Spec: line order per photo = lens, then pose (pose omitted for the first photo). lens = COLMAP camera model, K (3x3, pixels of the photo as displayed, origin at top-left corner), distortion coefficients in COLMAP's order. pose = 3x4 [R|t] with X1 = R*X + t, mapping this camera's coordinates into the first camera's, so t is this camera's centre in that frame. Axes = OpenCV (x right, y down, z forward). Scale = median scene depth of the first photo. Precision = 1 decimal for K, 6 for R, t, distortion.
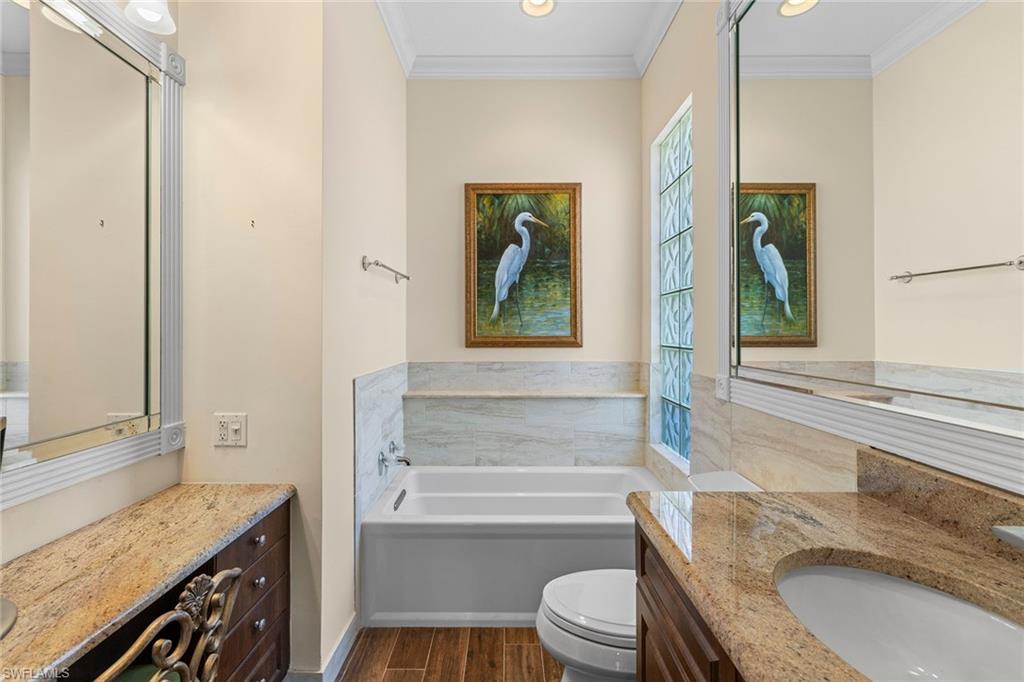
lens RADIAL K [[443.6, 0, 510.5], [0, 443.6, 328.3], [0, 0, 1]] dist [0.000169, 0.000439]
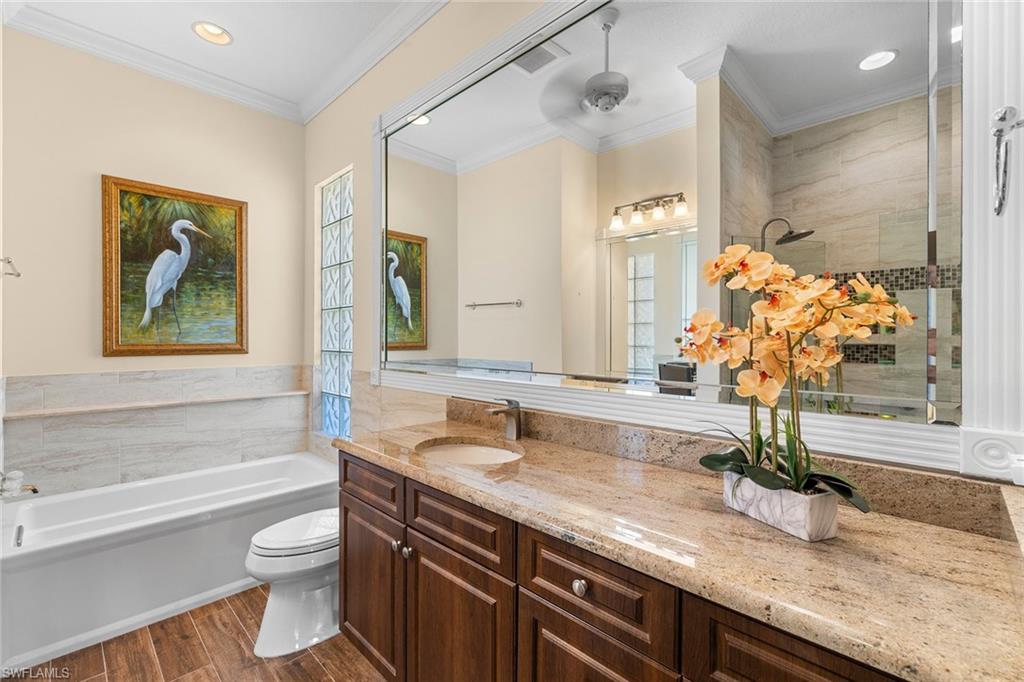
lens RADIAL K [[443.6, 0, 510.7], [0, 443.6, 338.5], [0, 0, 1]] dist [0.000169, 0.000439]
pose [[0.699195, 0.000820, 0.714931, -0.168871], [-0.006084, 0.999970, 0.004804, -0.003577], [-0.714905, -0.007708, 0.699179, -0.228154]]
